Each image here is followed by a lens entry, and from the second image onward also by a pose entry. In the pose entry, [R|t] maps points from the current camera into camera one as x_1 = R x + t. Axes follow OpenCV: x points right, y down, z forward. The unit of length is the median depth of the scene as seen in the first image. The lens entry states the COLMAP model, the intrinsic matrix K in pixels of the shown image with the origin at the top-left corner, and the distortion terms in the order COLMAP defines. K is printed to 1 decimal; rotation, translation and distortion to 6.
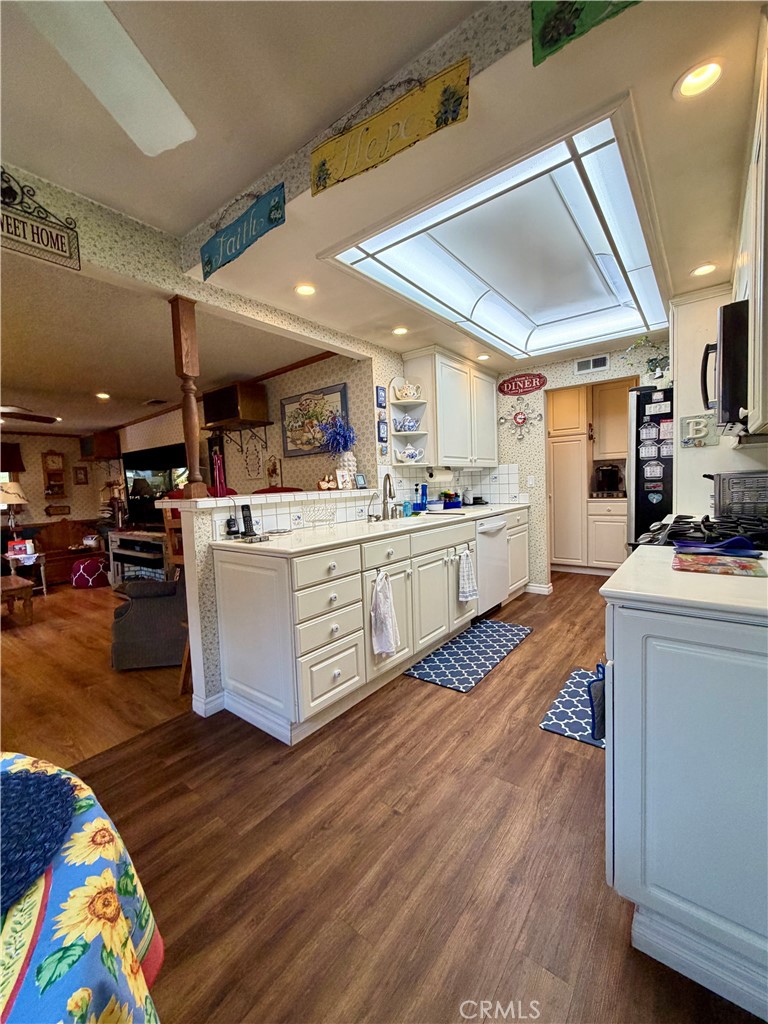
lens RADIAL K [[414.9, 0, 383.8], [0, 414.9, 510.7], [0, 0, 1]] dist [-0.001523, 0.000383]
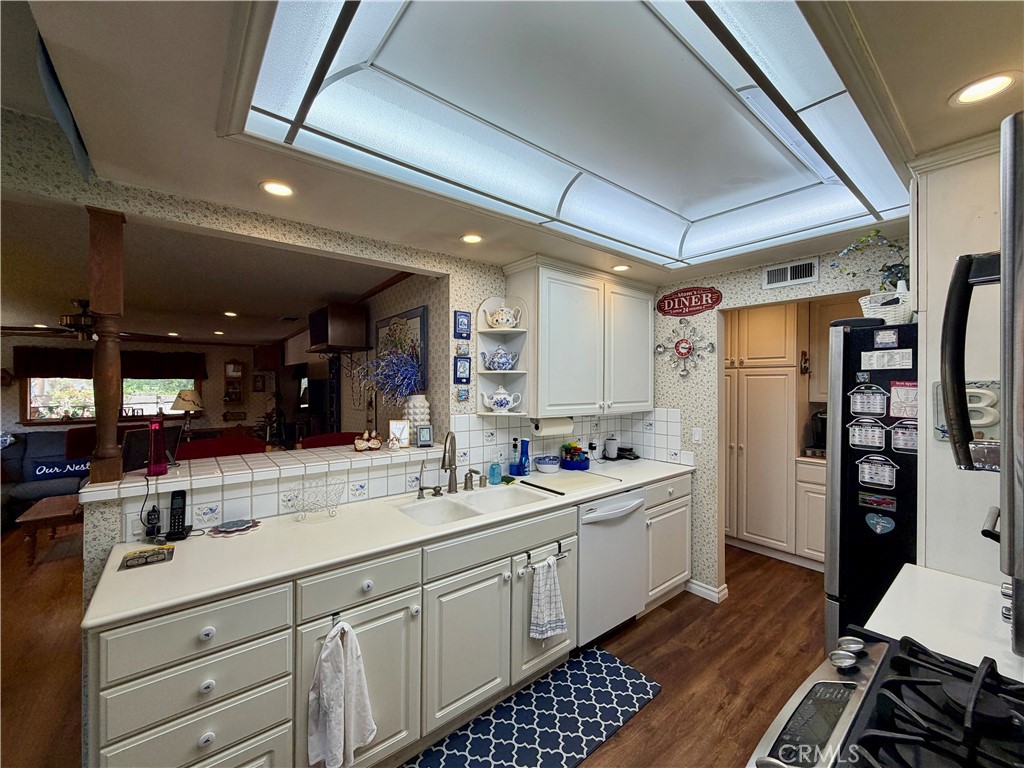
lens RADIAL K [[407.8, 0, 508.4], [0, 407.8, 385.6], [0, 0, 1]] dist [-0.000462, 0.000221]
pose [[0.971539, 0.042939, -0.232956, 0.250984], [-0.056250, 0.997124, -0.050797, -0.129541], [0.230105, 0.062455, 0.971160, 0.303091]]
